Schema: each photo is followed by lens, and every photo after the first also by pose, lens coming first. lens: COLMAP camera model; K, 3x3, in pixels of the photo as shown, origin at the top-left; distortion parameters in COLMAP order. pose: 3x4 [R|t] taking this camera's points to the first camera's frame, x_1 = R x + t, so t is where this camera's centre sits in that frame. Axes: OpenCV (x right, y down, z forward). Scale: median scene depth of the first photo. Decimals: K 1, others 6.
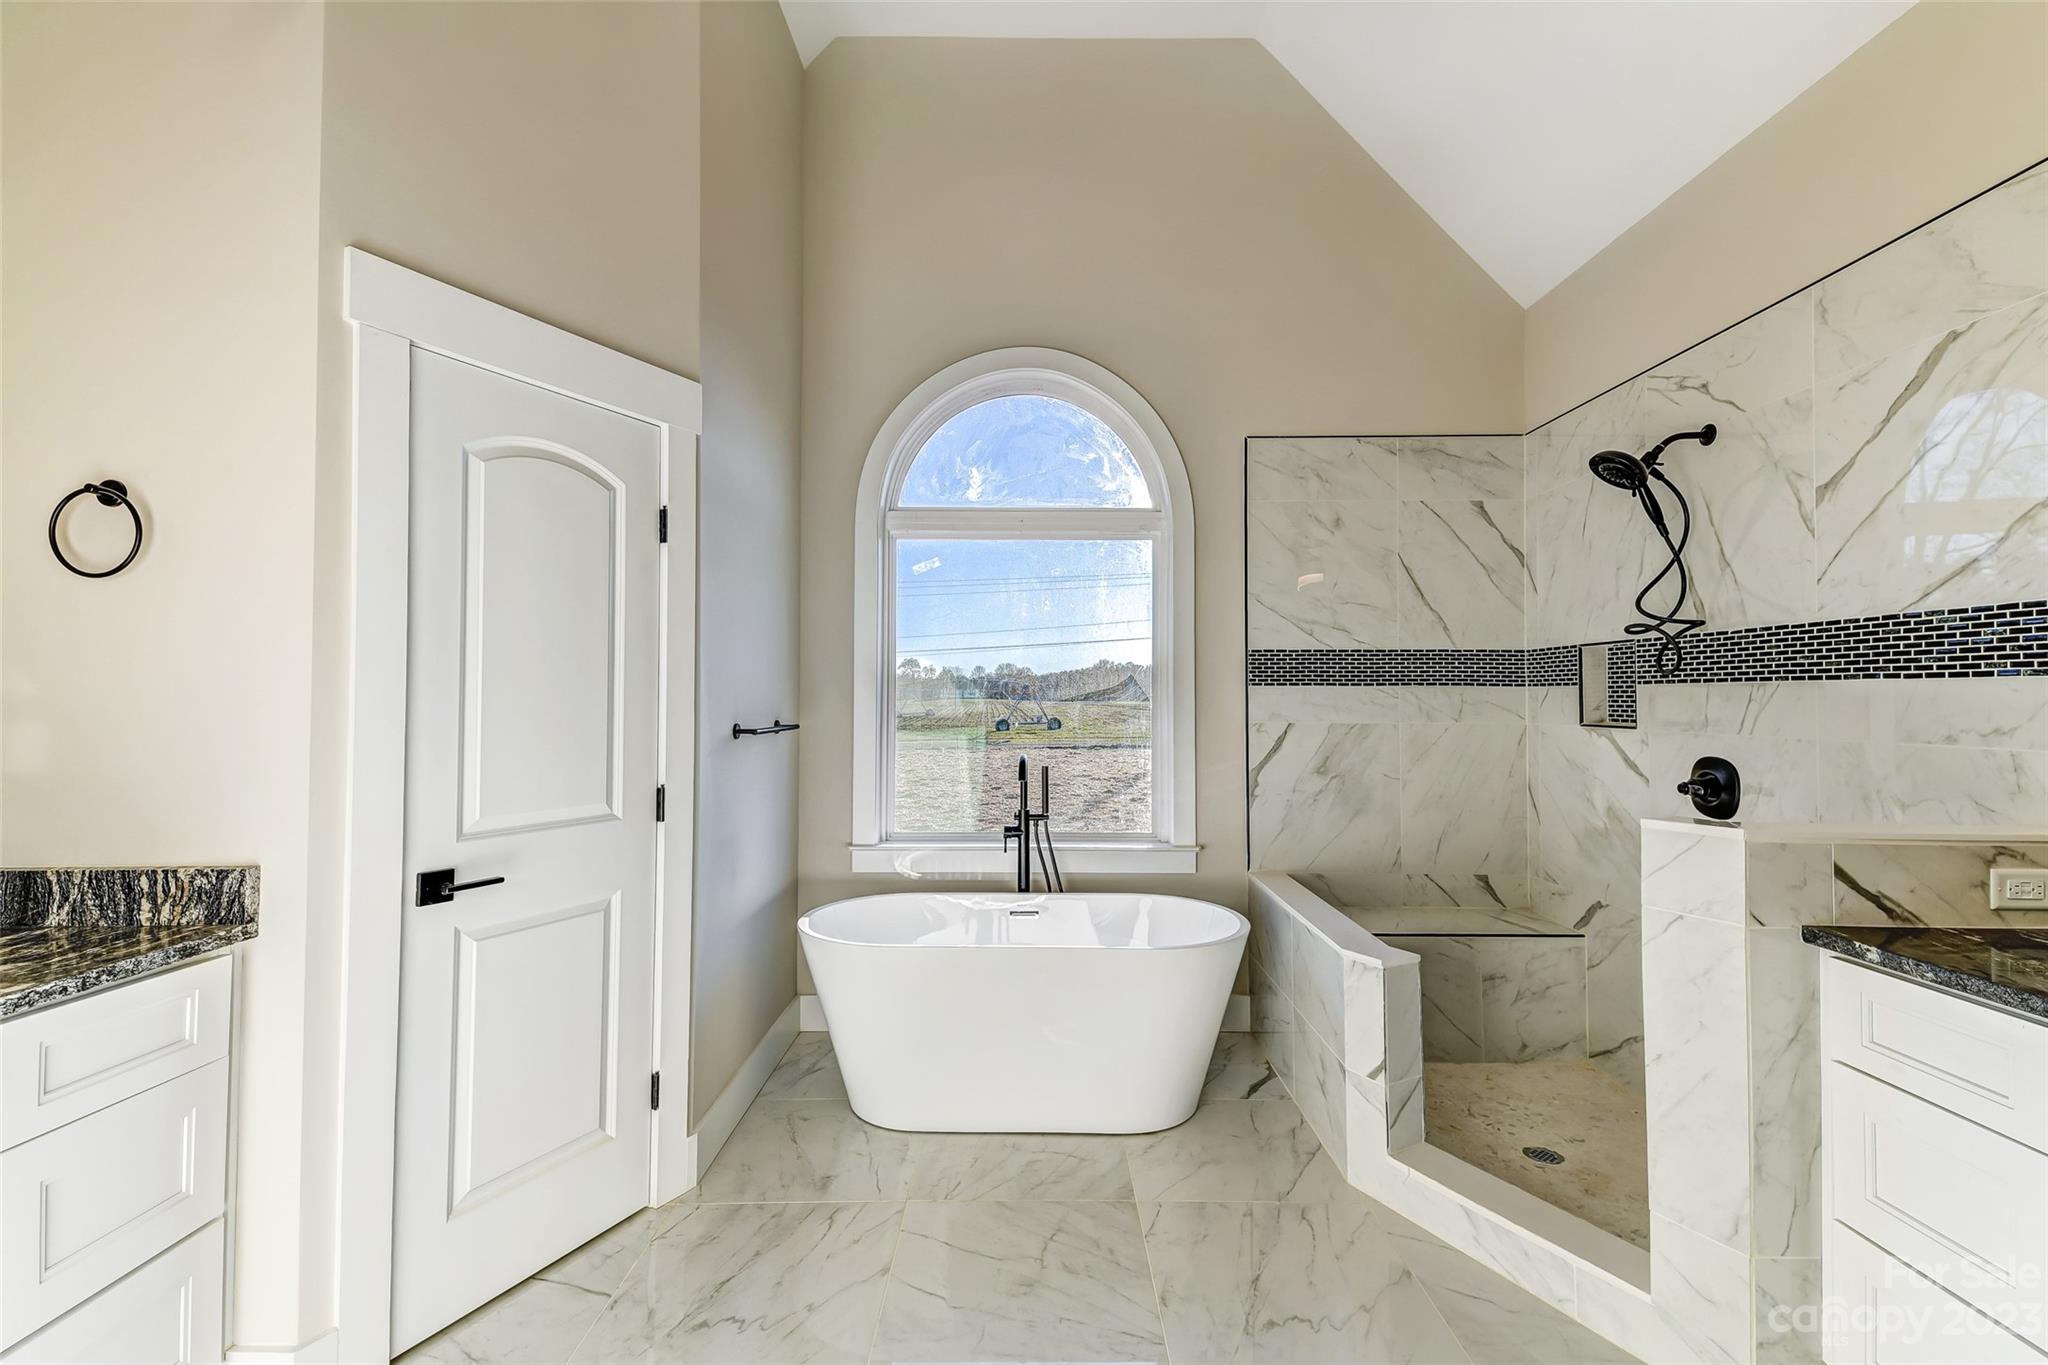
lens RADIAL K [[904.9, 0, 1001.7], [0, 904.9, 664.6], [0, 0, 1]] dist [0.001751, -0.003888]
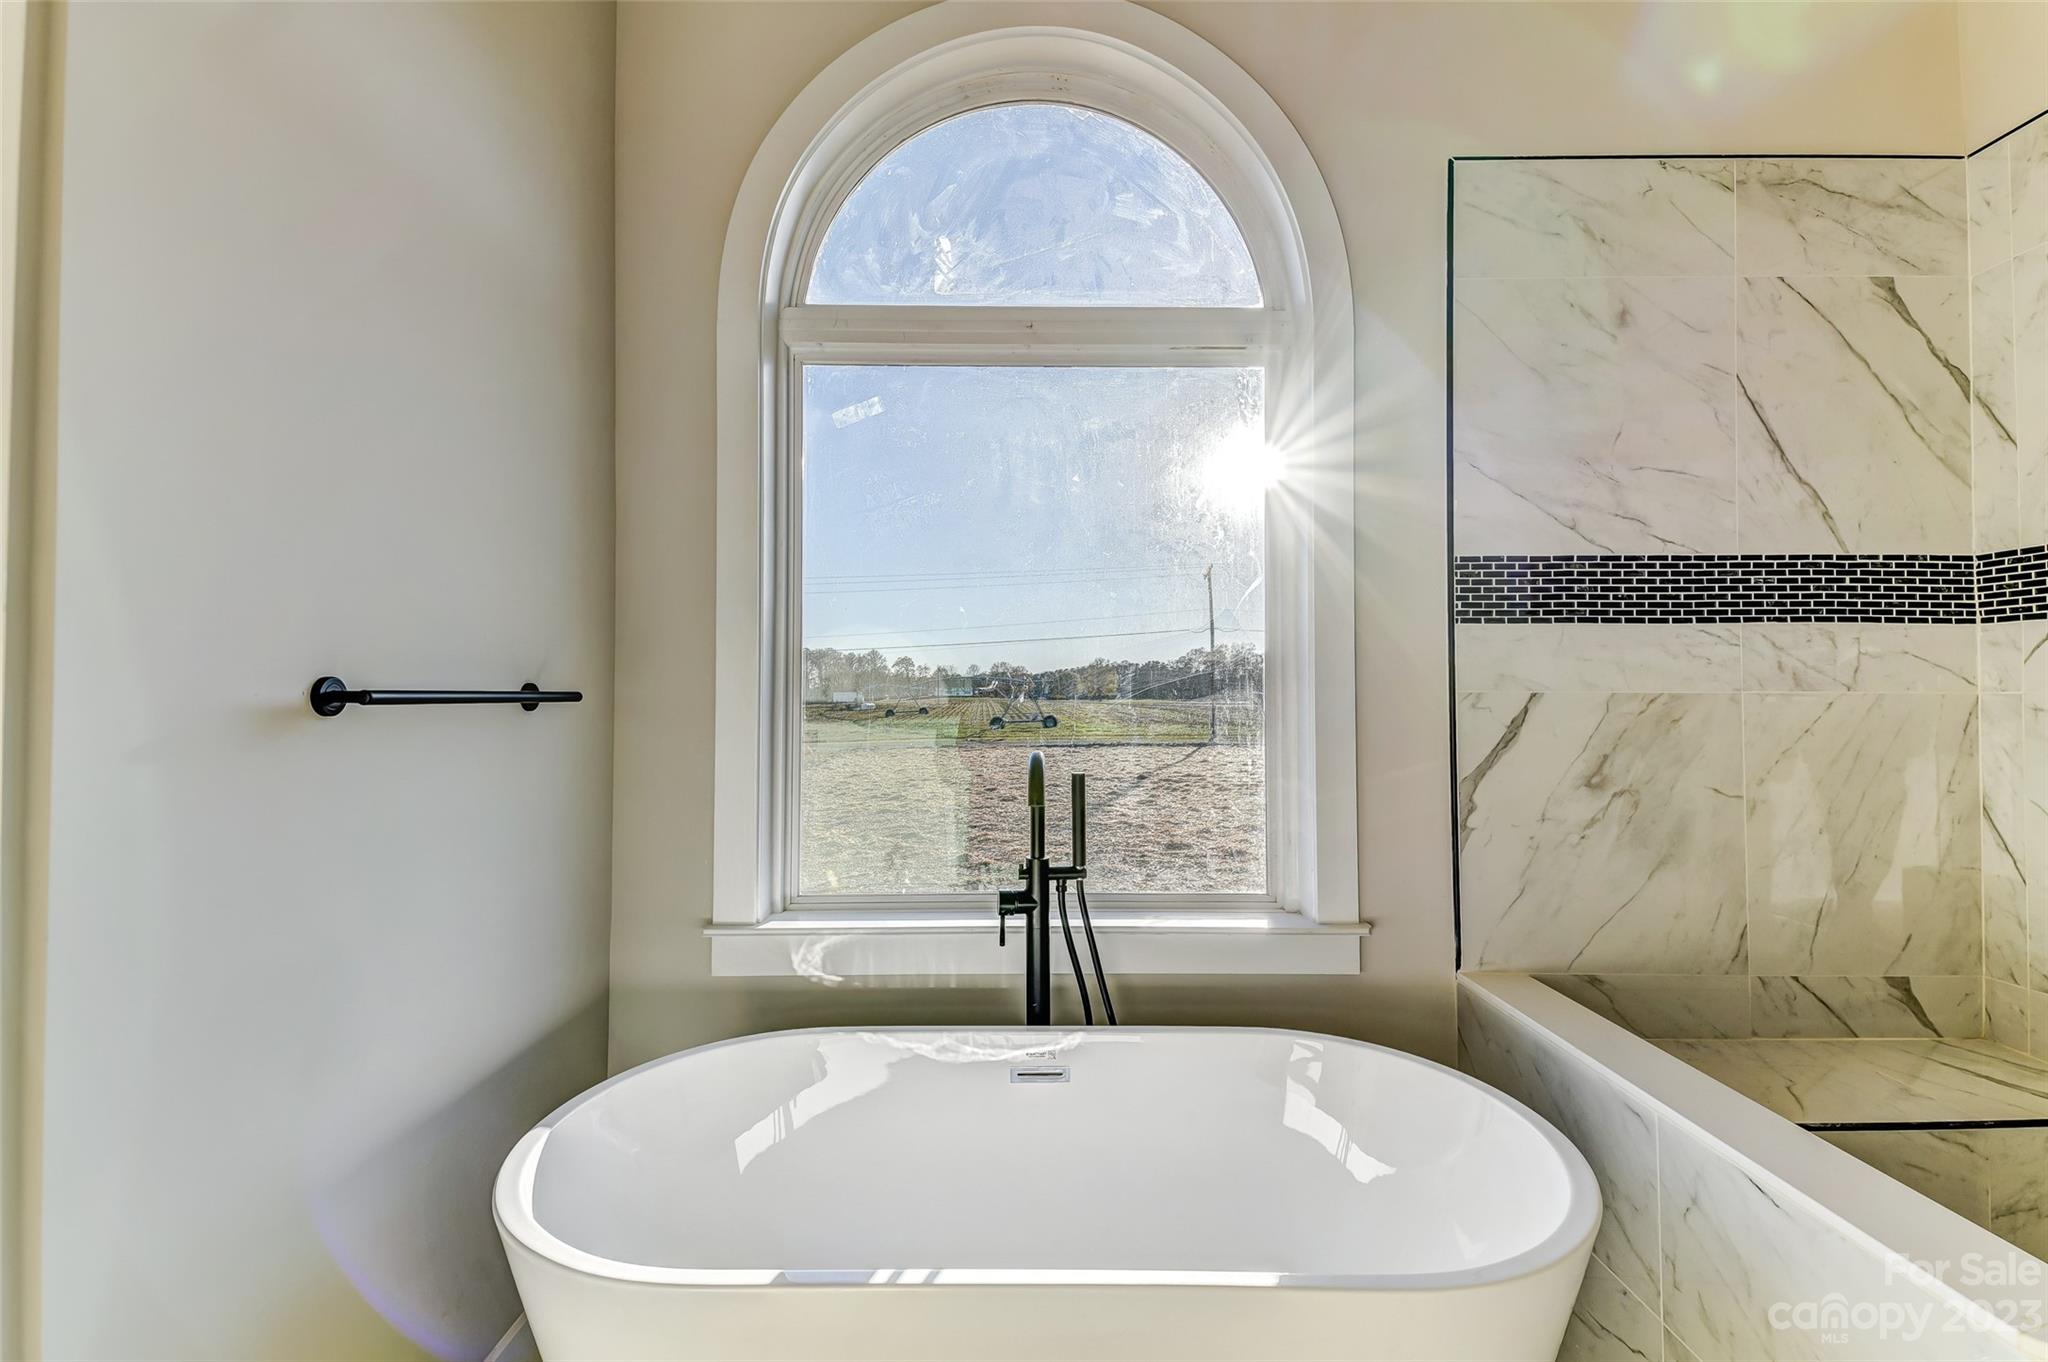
lens RADIAL K [[904.9, 0, 1004.5], [0, 904.9, 688.7], [0, 0, 1]] dist [0.001751, -0.003888]
pose [[0.999955, -0.001523, 0.009350, 0.001050], [0.001260, 0.999605, 0.028091, 0.049513], [-0.009389, -0.028078, 0.999562, 0.498016]]
